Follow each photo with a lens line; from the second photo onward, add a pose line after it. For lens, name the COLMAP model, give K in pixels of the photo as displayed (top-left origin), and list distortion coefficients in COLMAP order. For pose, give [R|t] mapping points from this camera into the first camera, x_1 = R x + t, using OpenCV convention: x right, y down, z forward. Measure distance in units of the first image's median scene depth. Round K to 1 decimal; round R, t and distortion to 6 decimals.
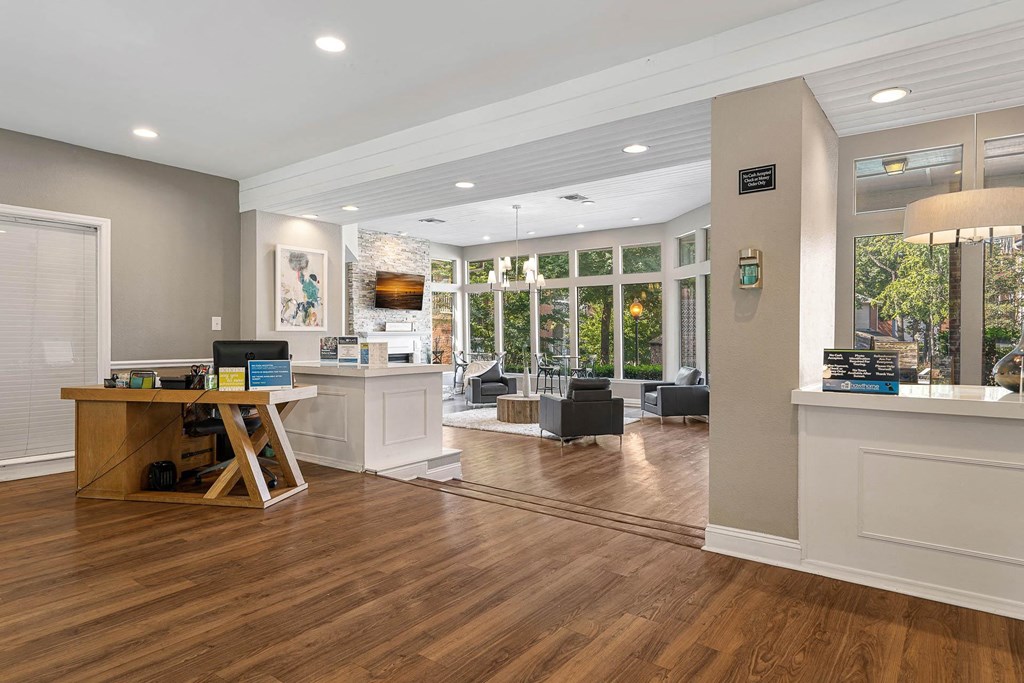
lens RADIAL K [[586.1, 0, 517.5], [0, 586.1, 340.8], [0, 0, 1]] dist [0.016157, 0.000533]
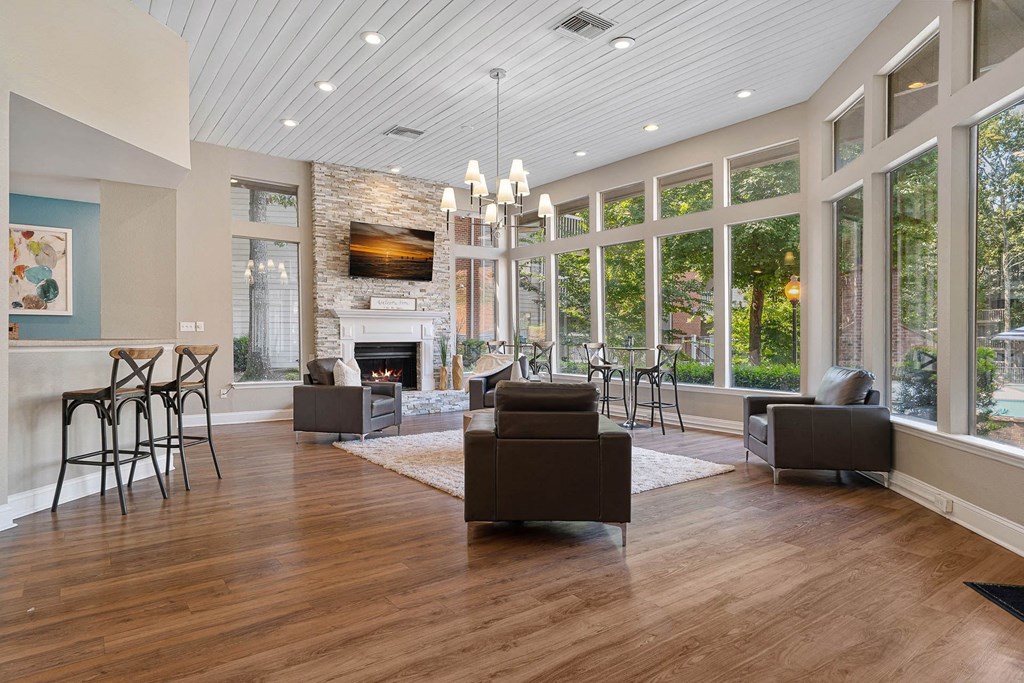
lens RADIAL K [[586.1, 0, 512.5], [0, 586.1, 341.3], [0, 0, 1]] dist [0.016157, 0.000533]
pose [[0.956683, 0.004970, -0.291089, 0.143864], [-0.006343, 0.999973, -0.003773, 0.023310], [0.291062, 0.005456, 0.956689, 0.383512]]
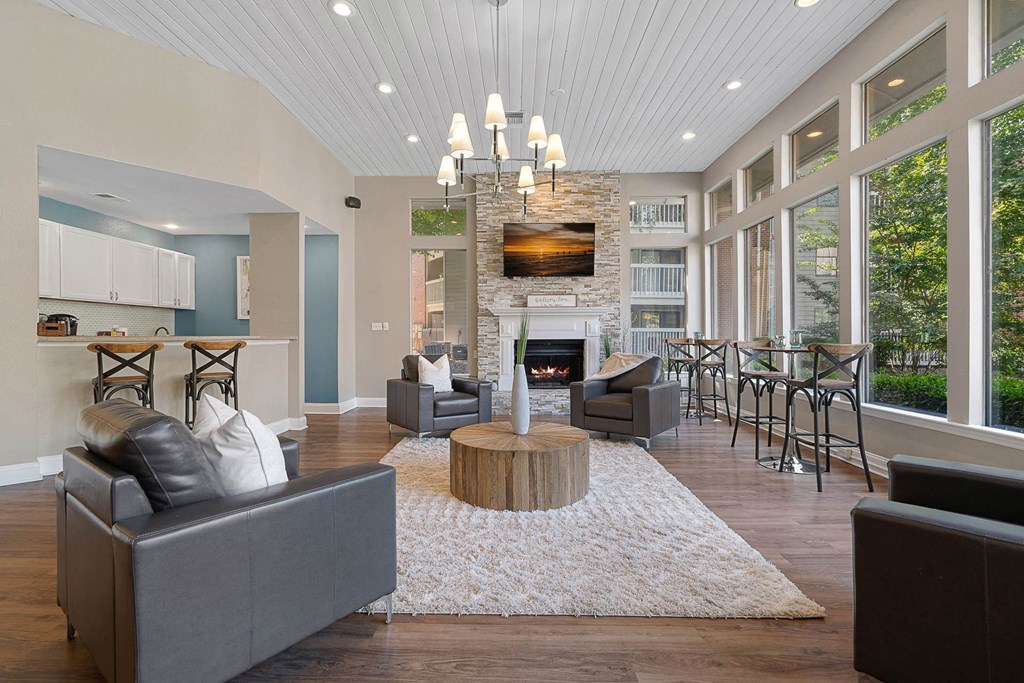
lens RADIAL K [[473.7, 0, 511.7], [0, 473.7, 340.9], [0, 0, 1]] dist [-0.005149, 0.001376]
pose [[0.572663, 0.008734, -0.819745, 0.242876], [-0.008477, 0.999953, 0.004732, 0.022087], [0.819747, 0.004239, 0.572710, 0.660359]]
